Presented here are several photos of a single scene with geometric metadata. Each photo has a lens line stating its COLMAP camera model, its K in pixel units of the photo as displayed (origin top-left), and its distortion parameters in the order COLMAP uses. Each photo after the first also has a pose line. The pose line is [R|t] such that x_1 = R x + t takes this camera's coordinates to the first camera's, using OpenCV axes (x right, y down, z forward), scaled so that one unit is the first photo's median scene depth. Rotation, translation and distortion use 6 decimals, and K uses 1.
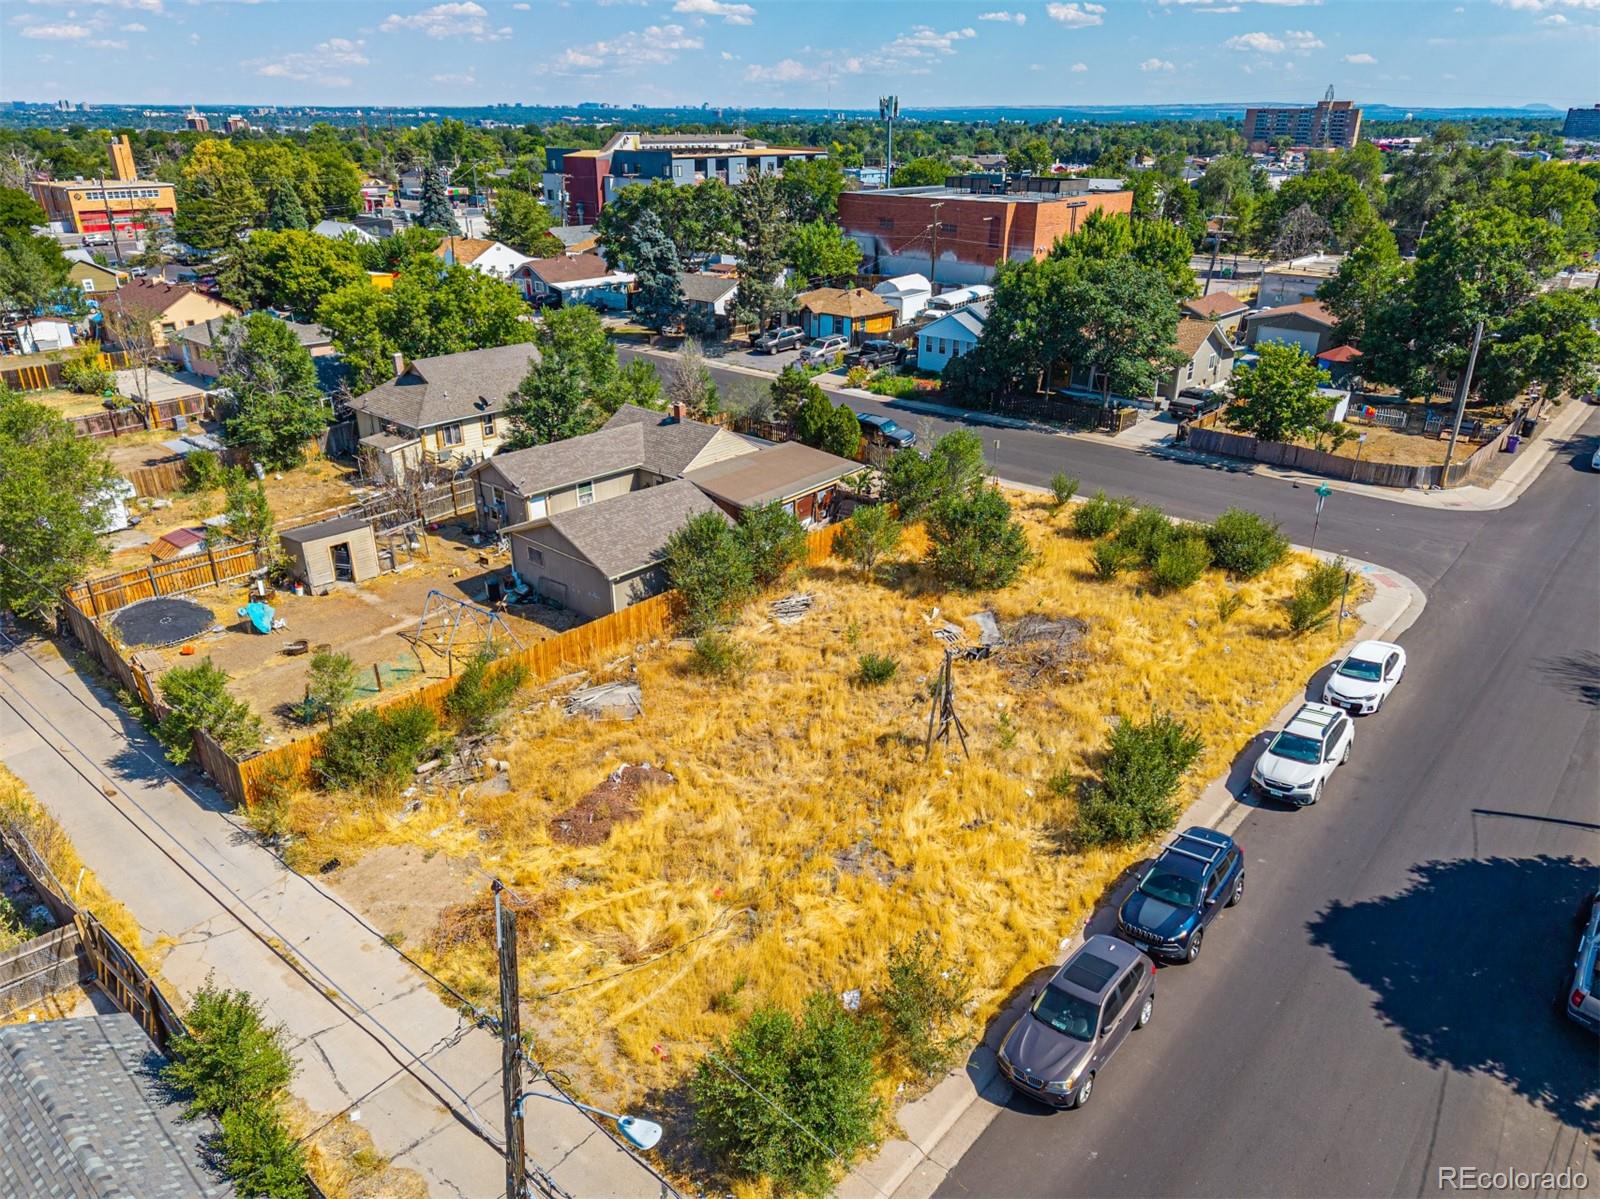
lens RADIAL K [[1073.9, 0, 804.5], [0, 1073.9, 604.9], [0, 0, 1]] dist [0.038503, -0.042146]
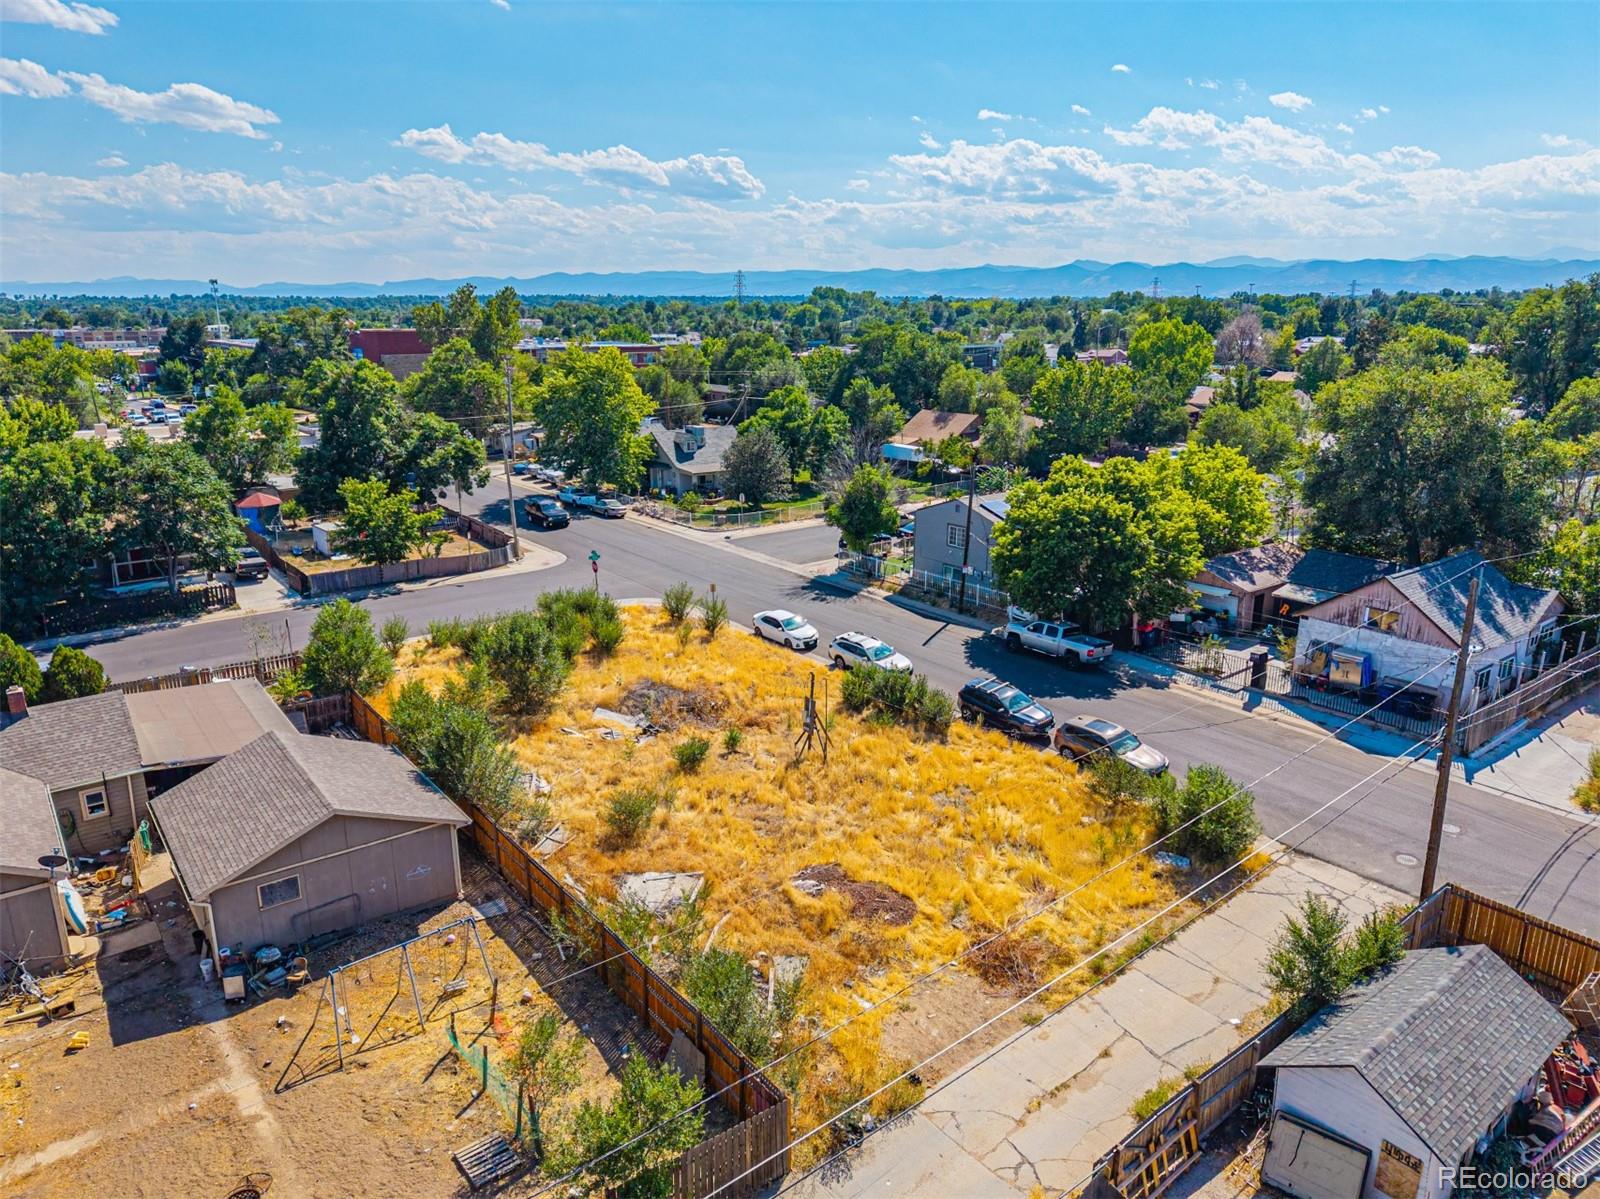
lens RADIAL K [[1073.9, 0, 804.5], [0, 1073.9, 604.9], [0, 0, 1]] dist [0.038503, -0.042146]
pose [[0.174276, -0.265401, 0.948256, -0.732748], [0.403756, 0.897579, 0.177013, -0.180282], [-0.898114, 0.352015, 0.263584, 0.442815]]
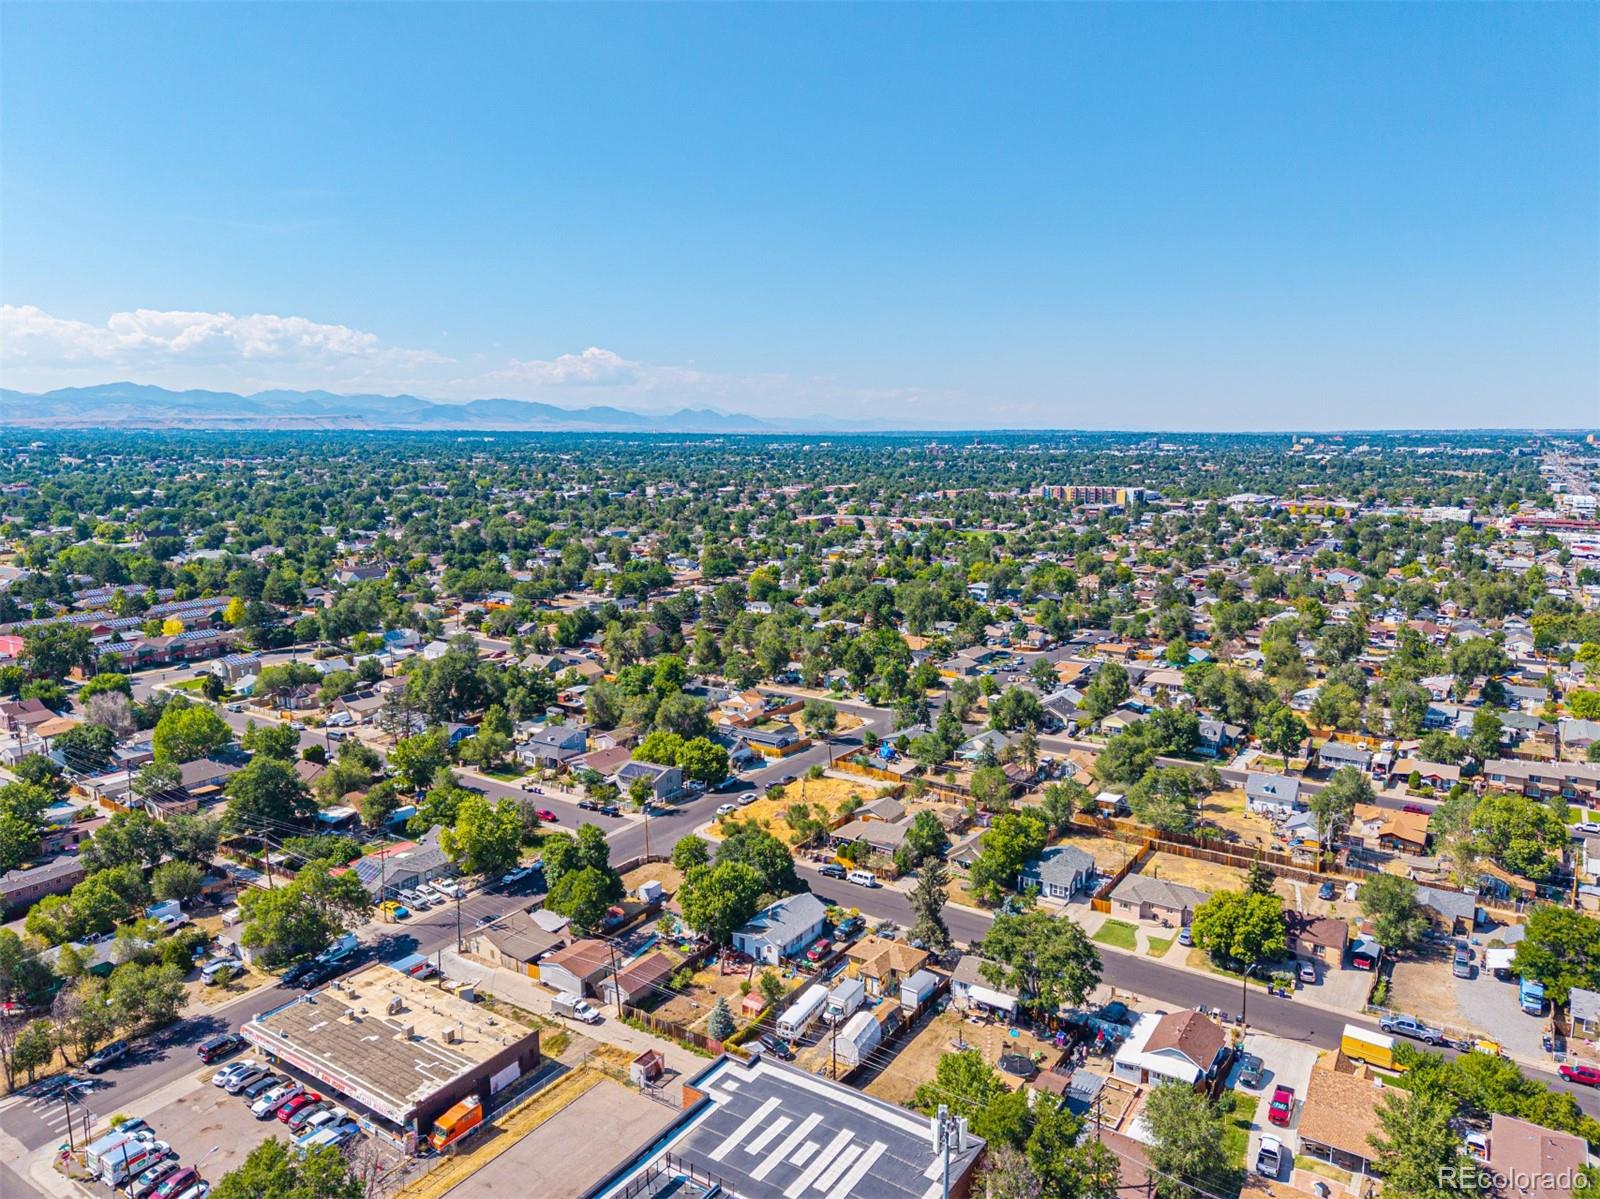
lens RADIAL K [[1073.9, 0, 804.5], [0, 1073.9, 604.9], [0, 0, 1]] dist [0.038503, -0.042146]
pose [[-0.990720, 0.028575, -0.132880, 0.651783], [-0.049375, 0.835193, 0.547736, -2.966011], [0.126632, 0.549214, -0.826032, 3.903569]]
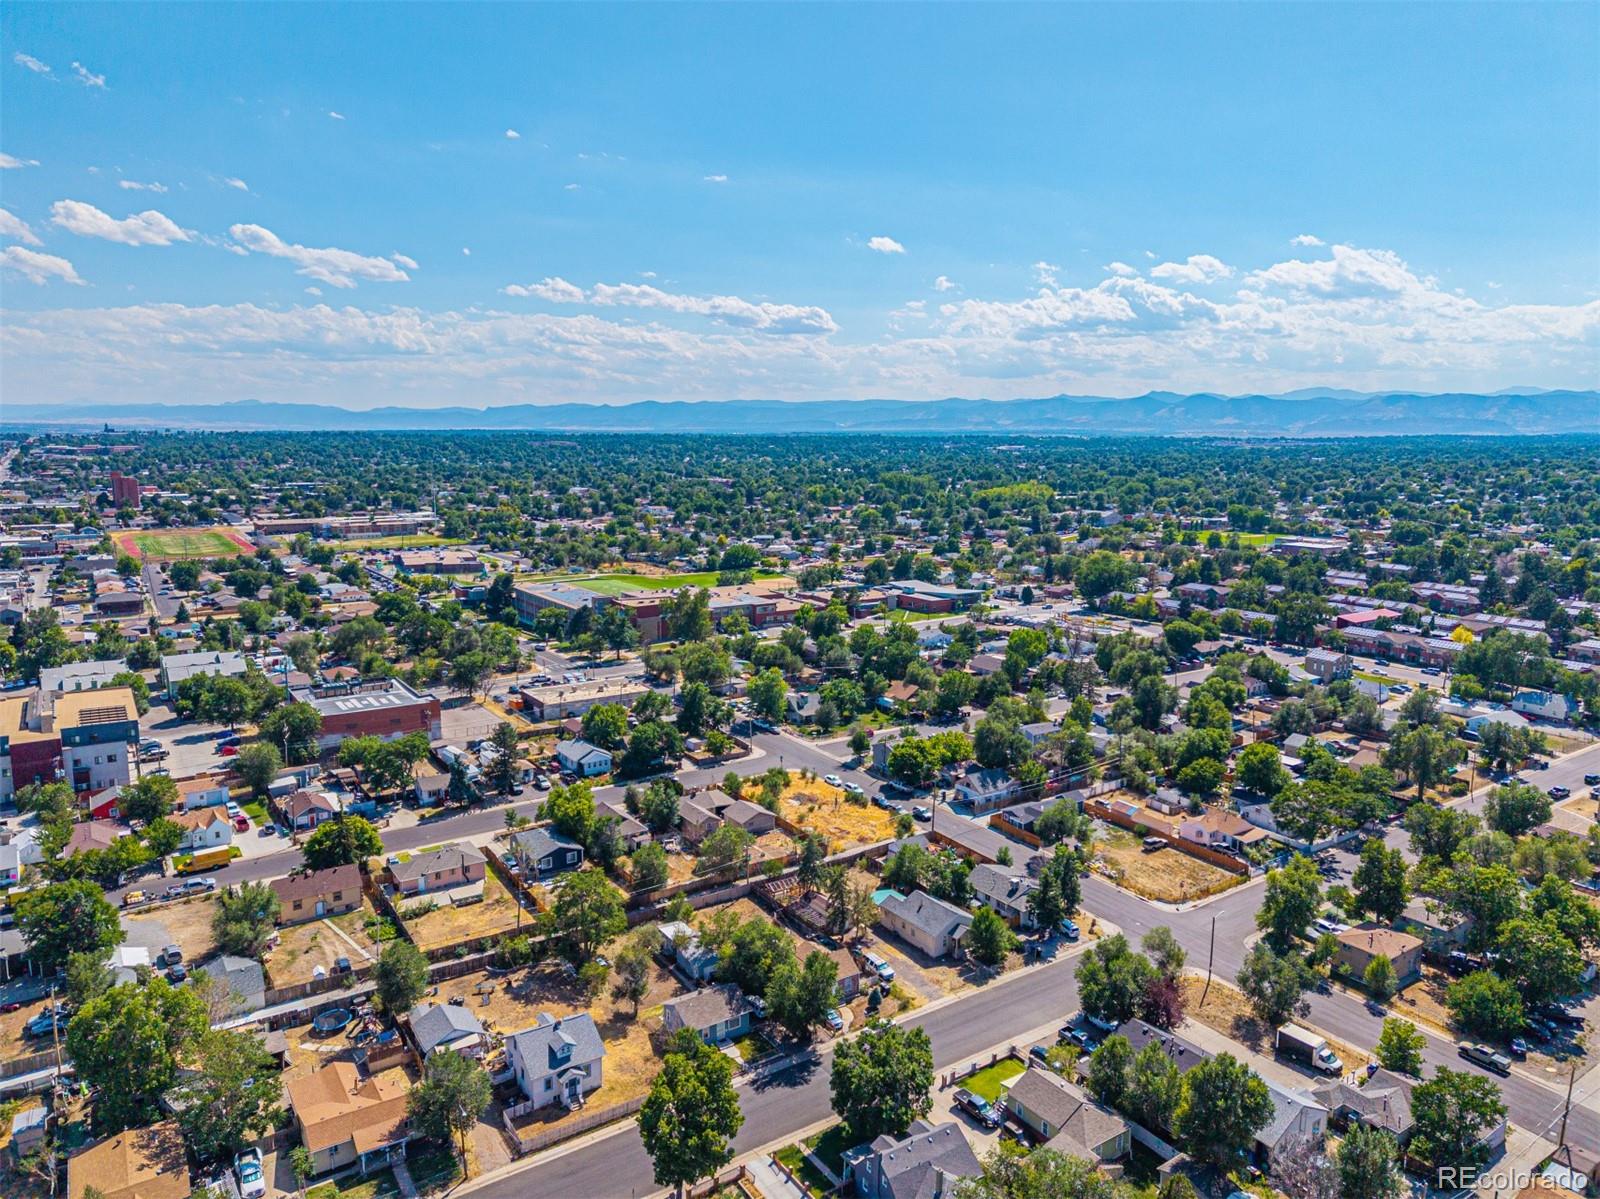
lens RADIAL K [[1073.9, 0, 804.5], [0, 1073.9, 604.9], [0, 0, 1]] dist [0.038503, -0.042146]
pose [[0.245055, -0.157771, 0.956586, -3.930130], [0.389146, 0.919707, 0.051999, -0.933132], [-0.887983, 0.359509, 0.286775, -0.697339]]
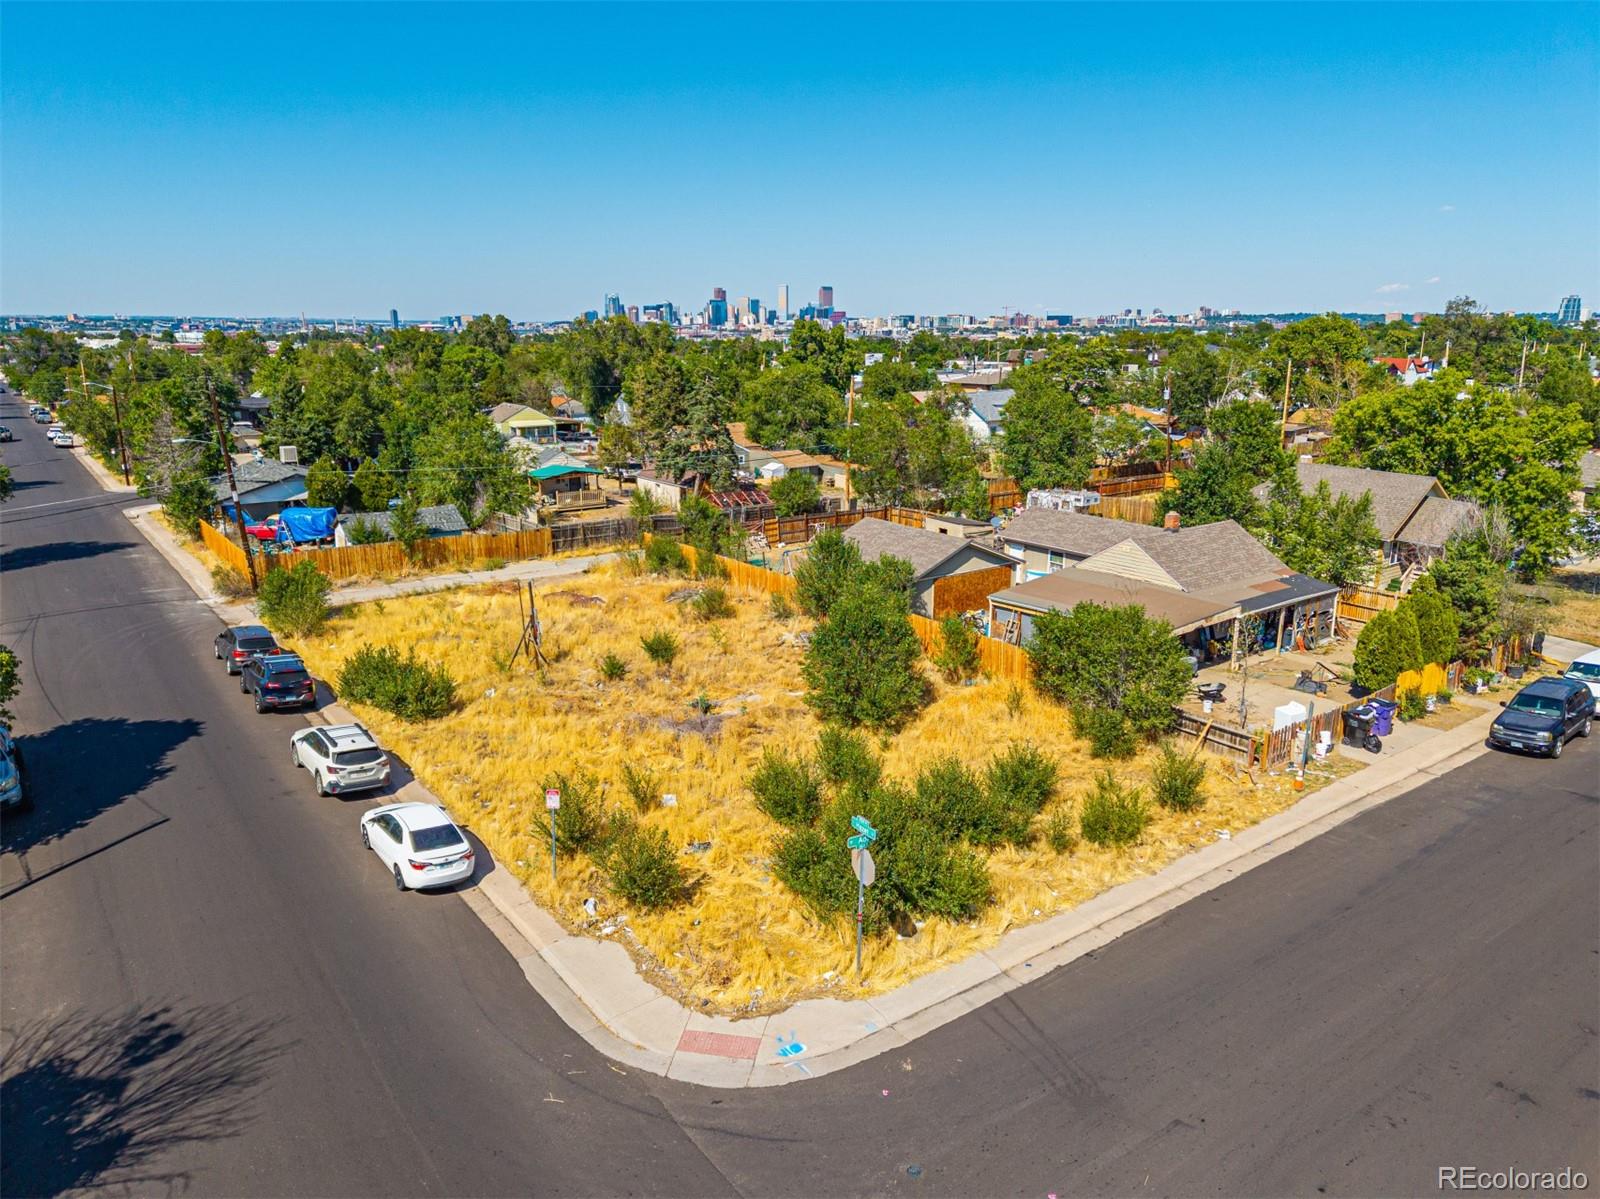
lens RADIAL K [[1073.9, 0, 804.5], [0, 1073.9, 604.9], [0, 0, 1]] dist [0.038503, -0.042146]
pose [[-0.211227, 0.249073, -0.945170, 0.880112], [-0.400411, 0.860076, 0.316133, -0.320078], [0.891658, 0.445232, -0.081940, 0.972411]]
